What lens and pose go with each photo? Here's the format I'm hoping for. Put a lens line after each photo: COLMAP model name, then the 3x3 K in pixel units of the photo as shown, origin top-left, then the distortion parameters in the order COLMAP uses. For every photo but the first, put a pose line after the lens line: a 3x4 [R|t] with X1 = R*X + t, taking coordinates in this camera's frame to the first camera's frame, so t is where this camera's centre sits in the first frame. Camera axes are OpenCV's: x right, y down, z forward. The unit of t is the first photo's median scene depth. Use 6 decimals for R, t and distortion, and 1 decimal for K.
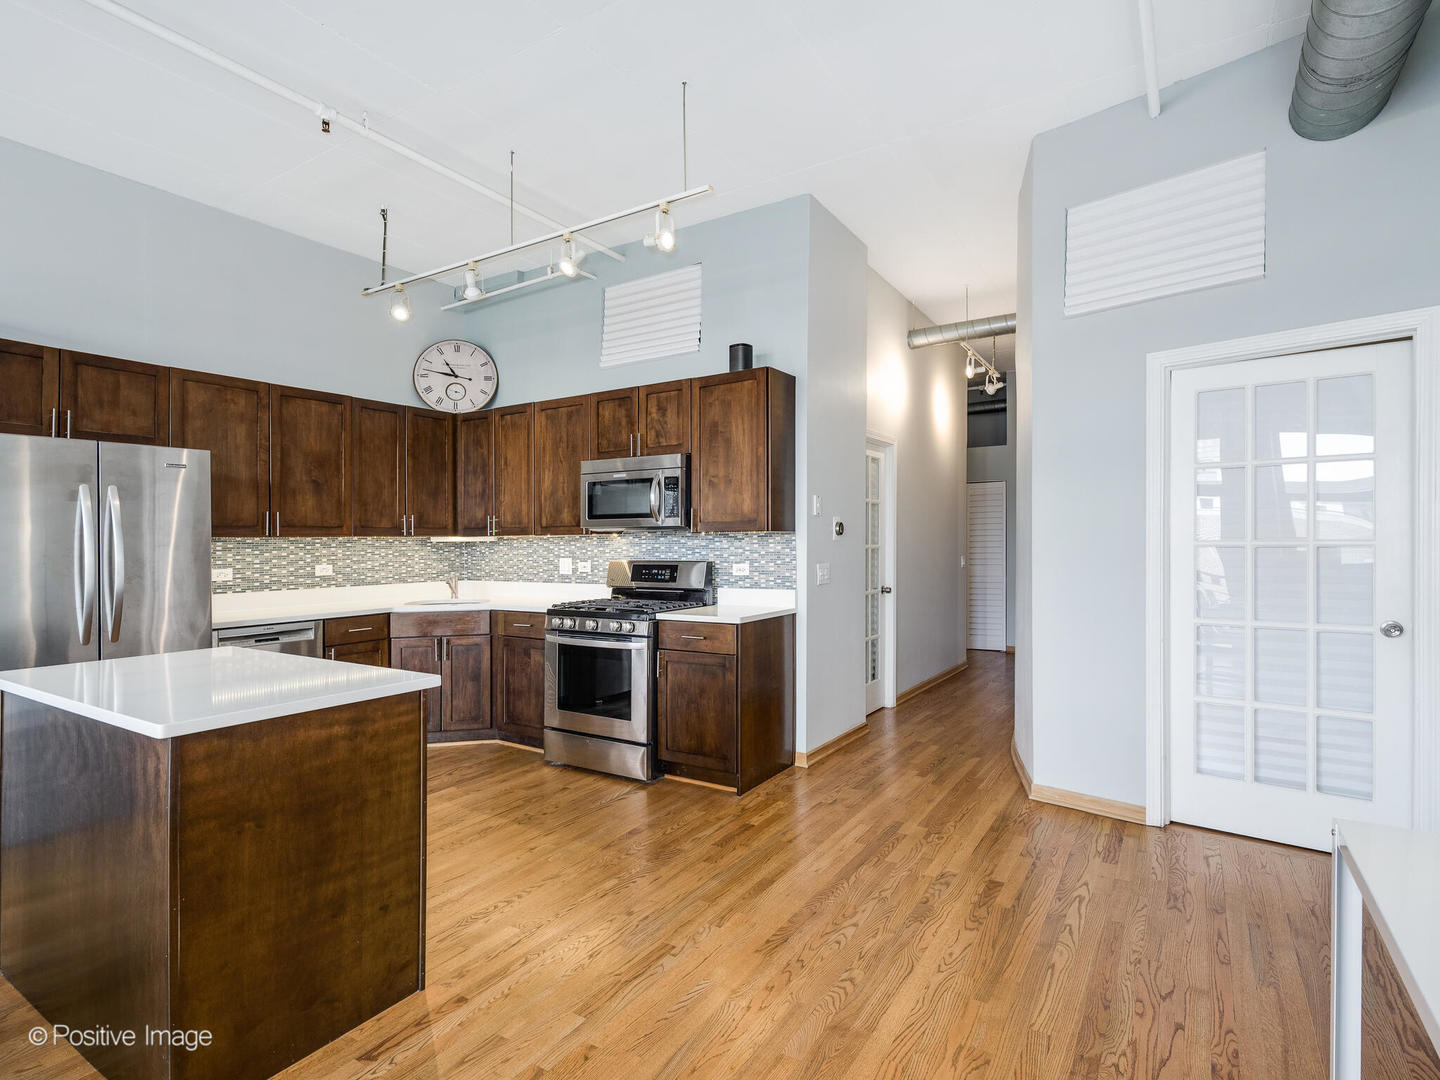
lens RADIAL K [[738.2, 0, 729.0], [0, 738.2, 522.4], [0, 0, 1]] dist [-0.000549, -0.001210]
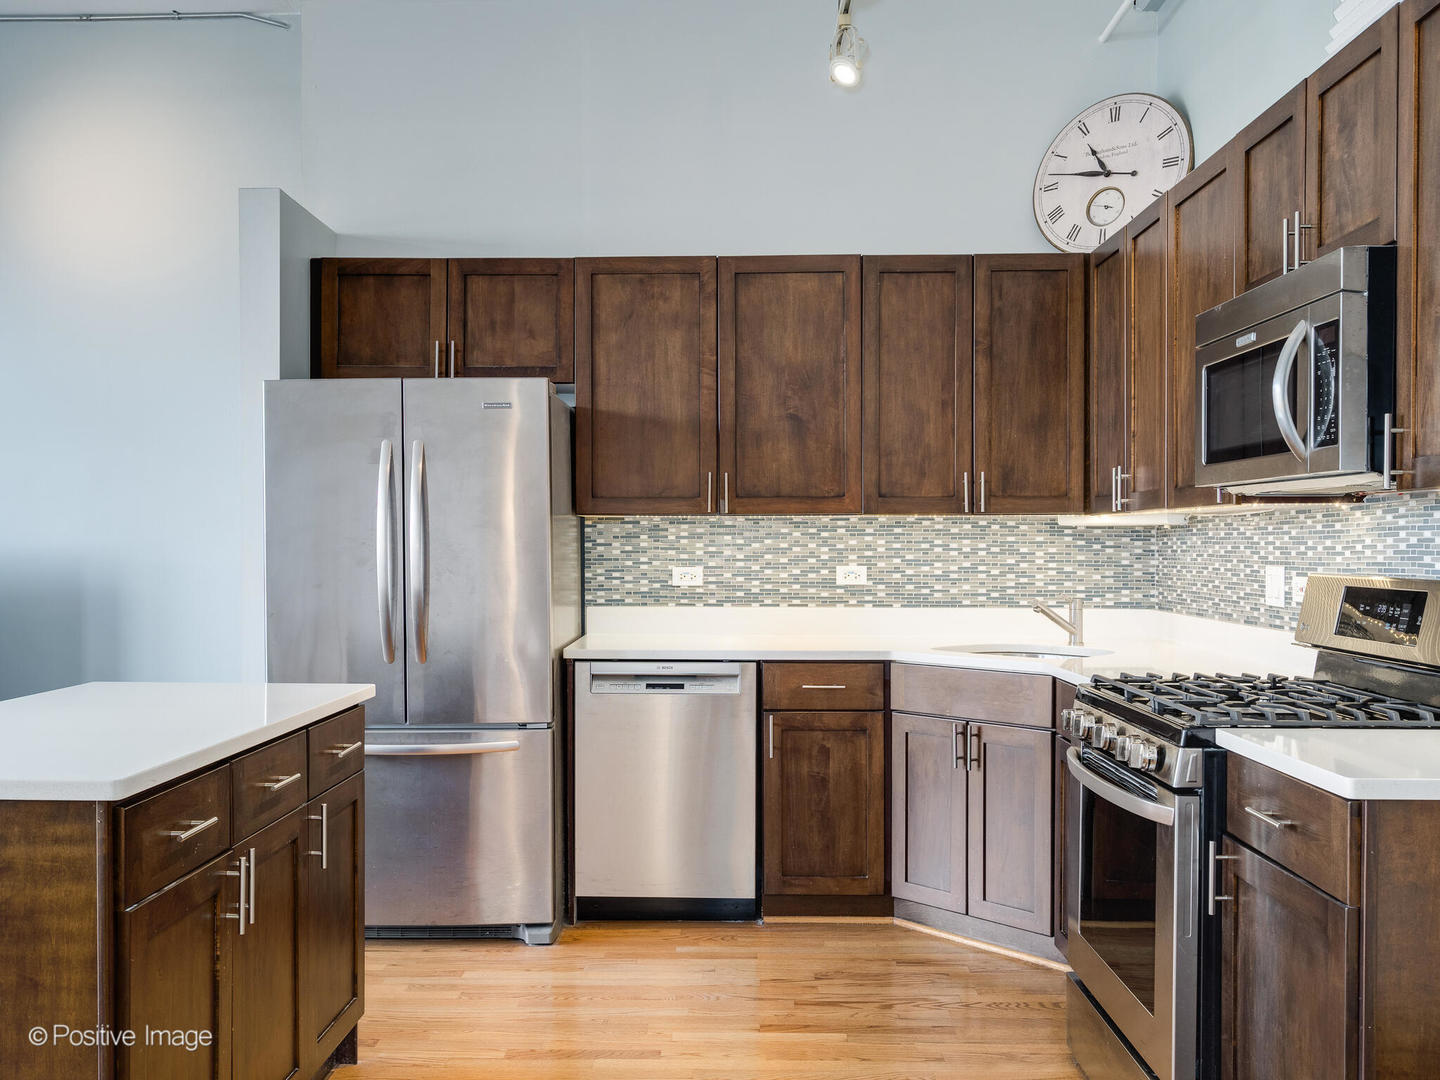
lens RADIAL K [[1302.6, 0, 701.6], [0, 1302.6, 544.2], [0, 0, 1]] dist [-0.018380, -0.000286]
pose [[0.501865, 0.011275, -0.864872, 0.271824], [0.016568, 0.999606, 0.022645, 0.018568], [0.864787, -0.025694, 0.501481, 0.450796]]
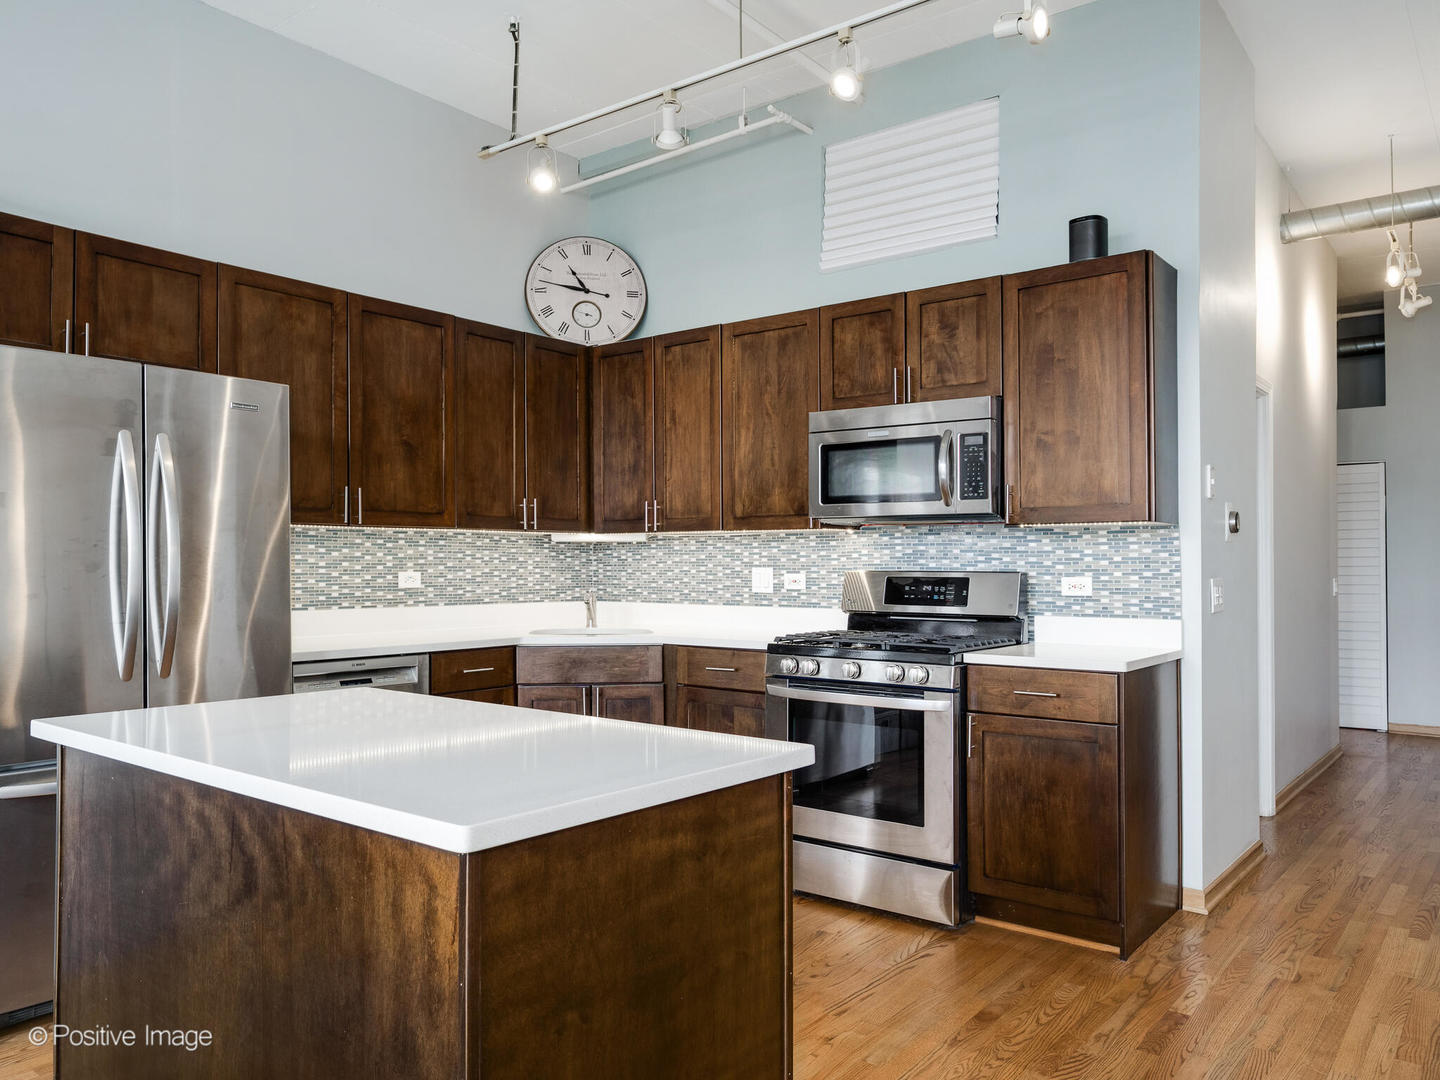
lens RADIAL K [[1046.3, 0, 735.2], [0, 1046.3, 538.9], [0, 0, 1]] dist [0.002304, -0.005173]
pose [[0.995392, 0.009388, -0.095427, -0.186846], [-0.009213, 0.999955, 0.002276, 0.025384], [0.095444, -0.001386, 0.995434, 0.105331]]
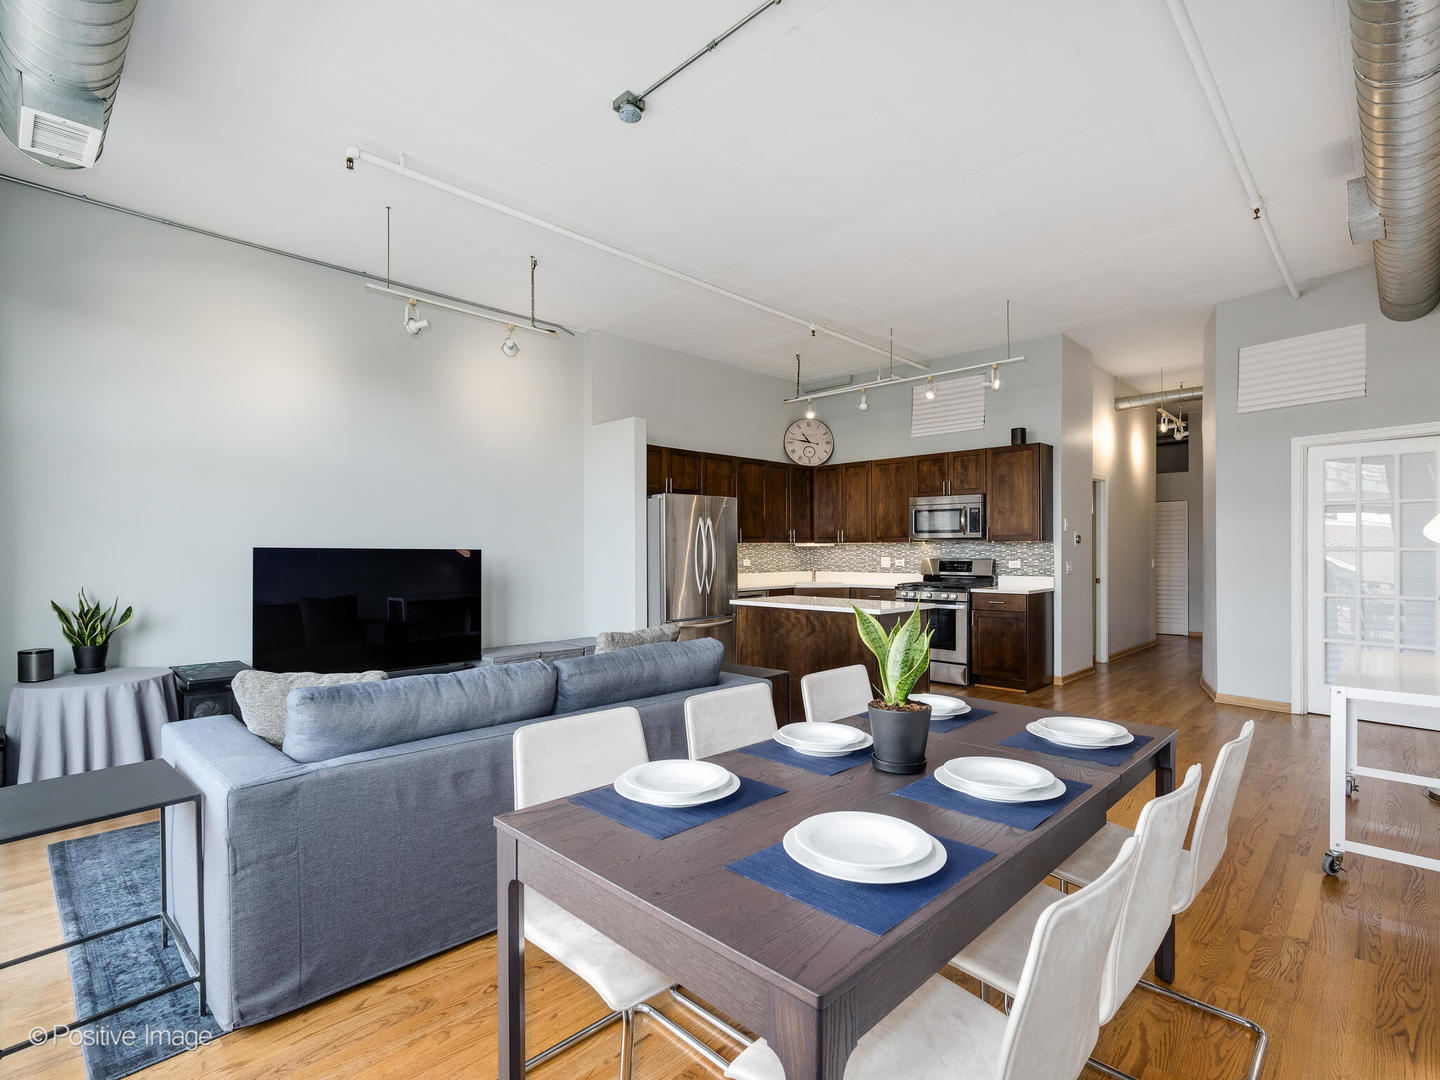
lens RADIAL K [[706.8, 0, 740.6], [0, 706.8, 530.6], [0, 0, 1]] dist [0.009654, -0.002001]
pose [[0.982168, 0.001137, -0.188003, -0.287296], [-0.001091, 0.999999, 0.000351, -0.010245], [0.188004, -0.000140, 0.982168, -0.649909]]
